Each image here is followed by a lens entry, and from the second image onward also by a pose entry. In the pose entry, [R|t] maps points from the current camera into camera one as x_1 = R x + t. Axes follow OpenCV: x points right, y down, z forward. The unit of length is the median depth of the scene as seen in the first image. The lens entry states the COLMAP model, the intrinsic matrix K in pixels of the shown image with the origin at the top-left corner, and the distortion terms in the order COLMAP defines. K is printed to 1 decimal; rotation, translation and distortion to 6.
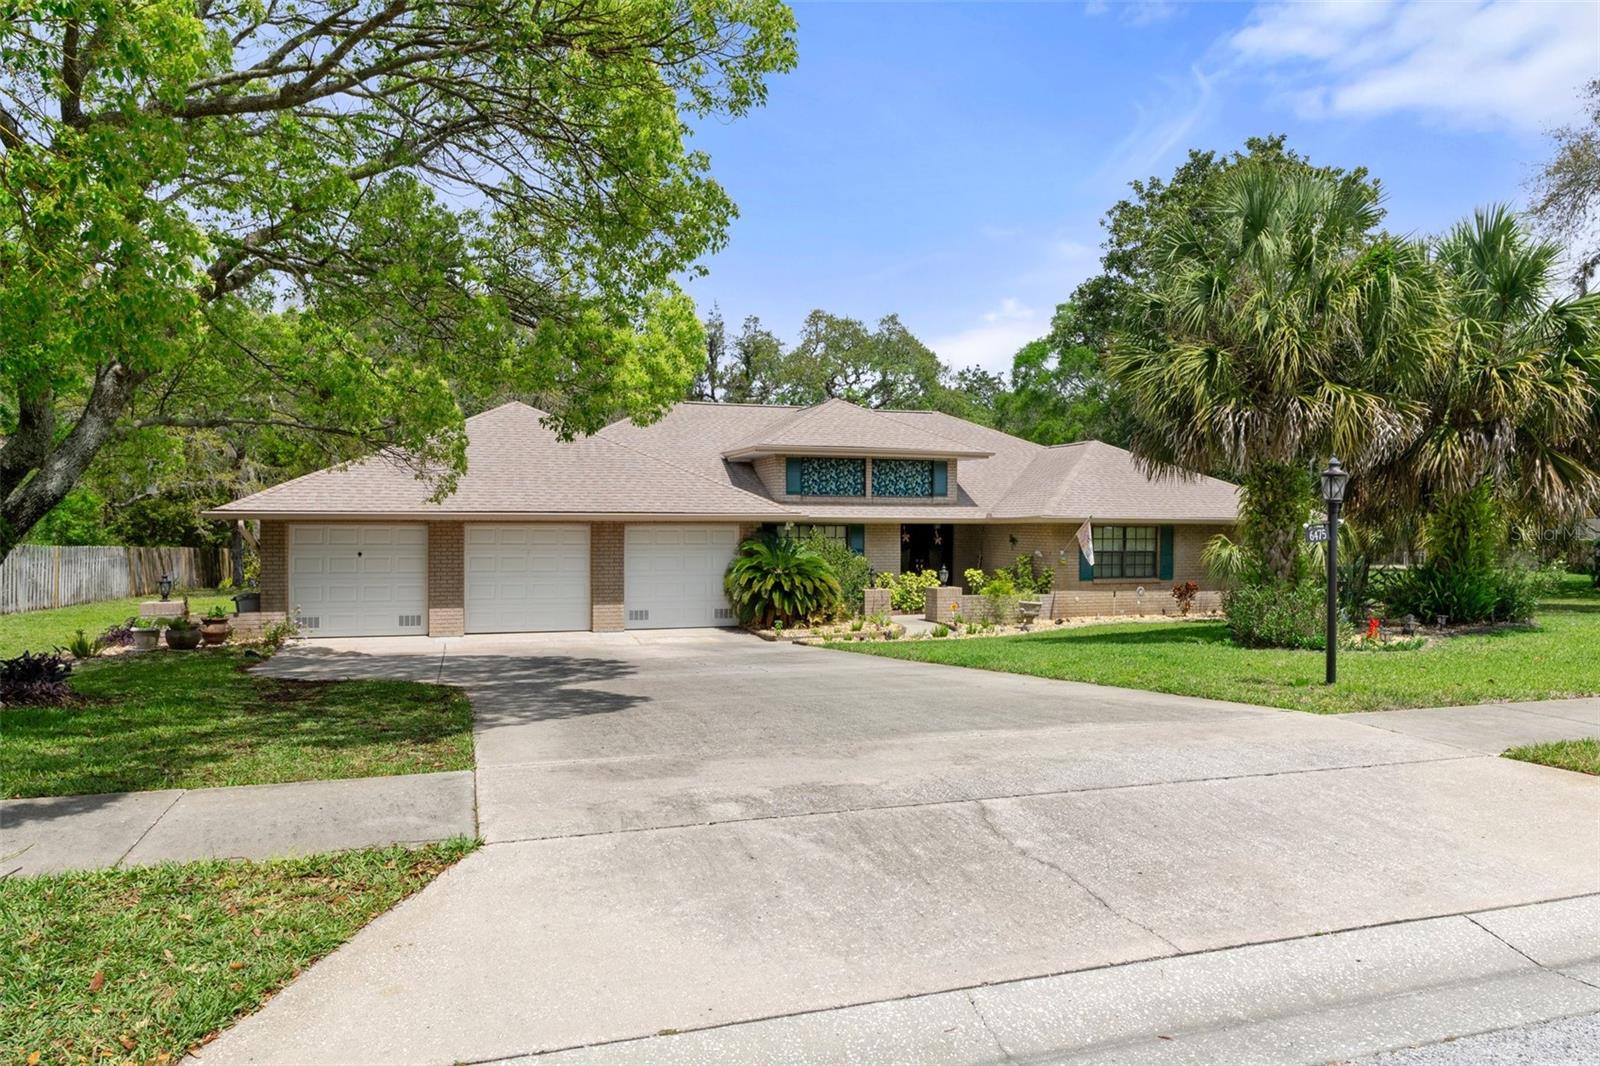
lens RADIAL K [[1034.2, 0, 802.5], [0, 1034.2, 530.3], [0, 0, 1]] dist [-0.005208, -0.001663]
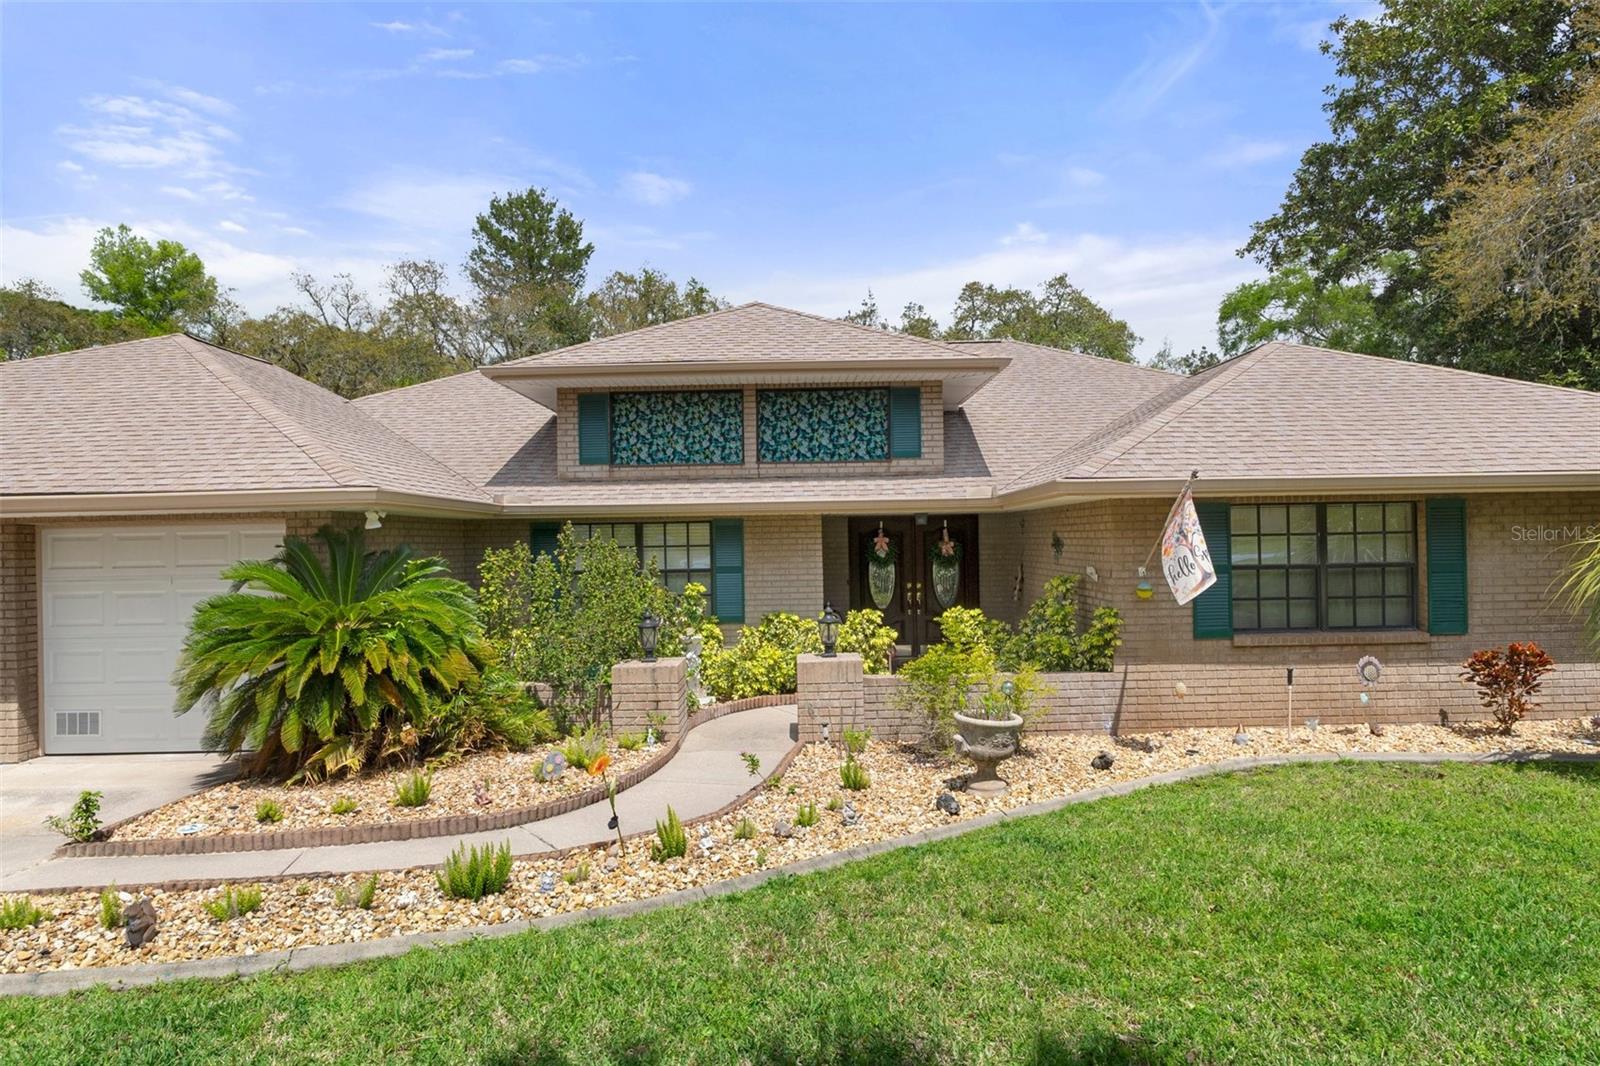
lens RADIAL K [[868.5, 0, 803.1], [0, 868.5, 533.9], [0, 0, 1]] dist [-0.006244, 0.003318]
pose [[0.950320, -0.025009, -0.310268, 0.222802], [0.021355, 0.999657, -0.015168, 0.009095], [0.310541, 0.007789, 0.950528, 0.612448]]
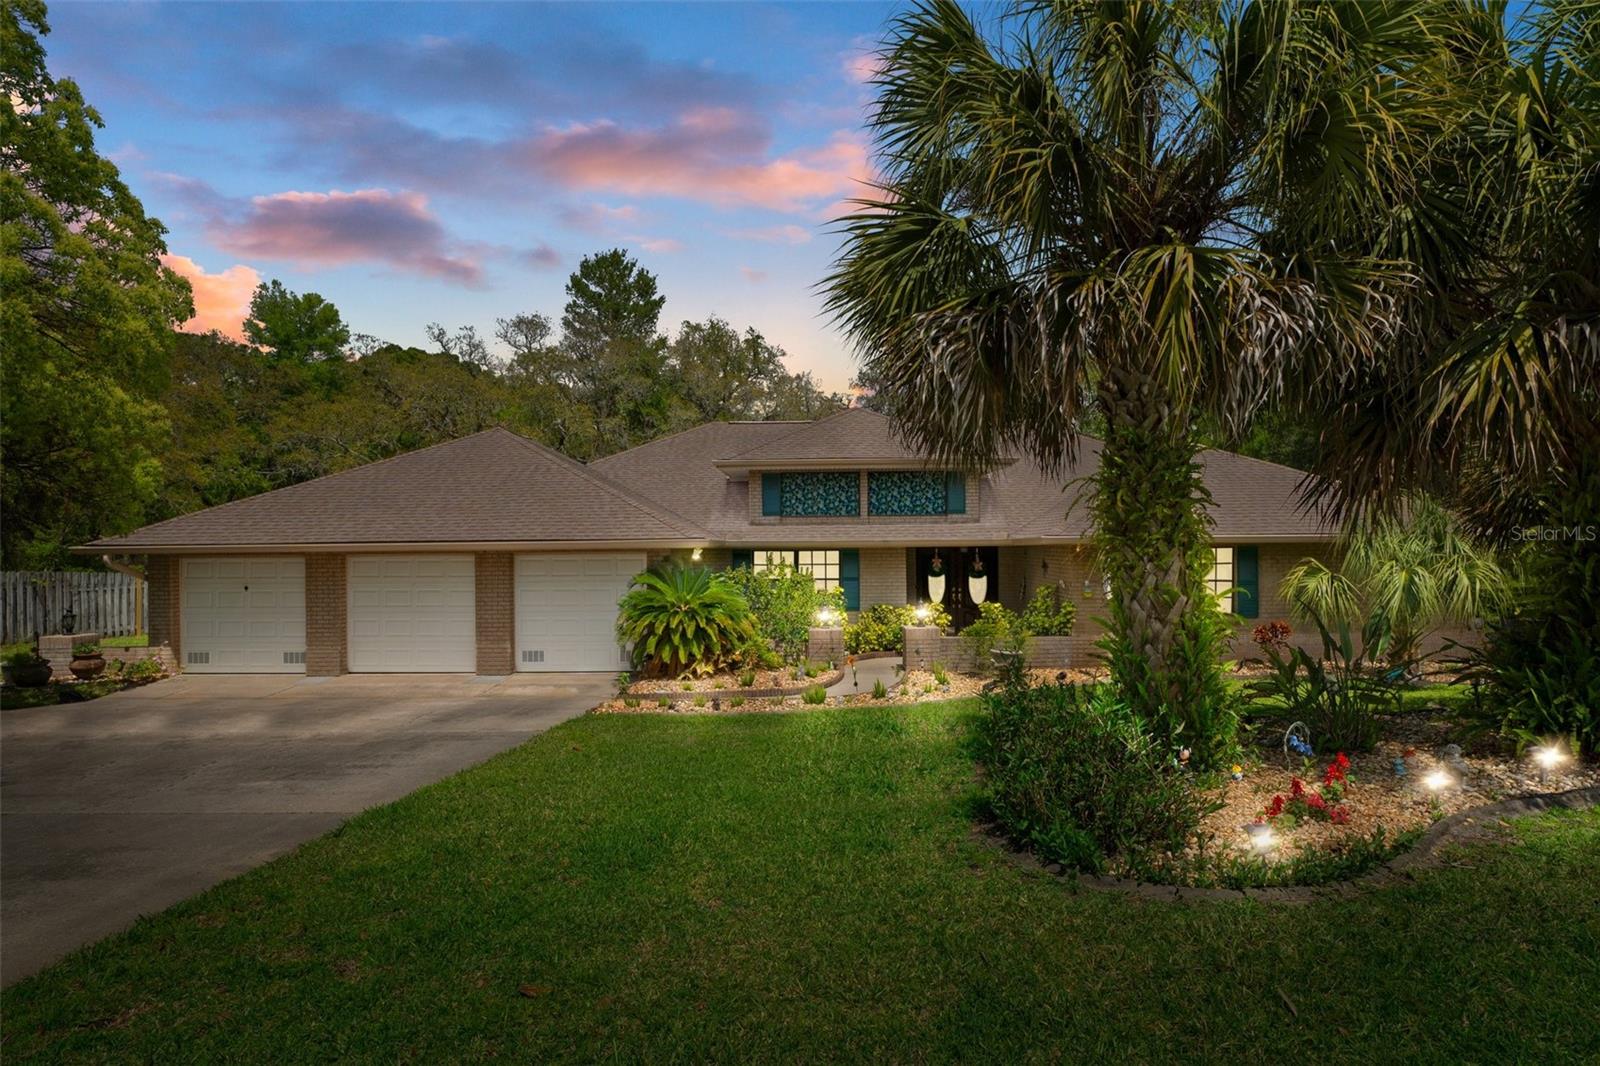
lens RADIAL K [[868.5, 0, 802.4], [0, 868.5, 532.1], [0, 0, 1]] dist [-0.006244, 0.003318]
pose [[0.947297, -0.017113, -0.319898, 0.248721], [0.011137, 0.999728, -0.020504, -0.005152], [0.320162, 0.015860, 0.947230, 0.308572]]
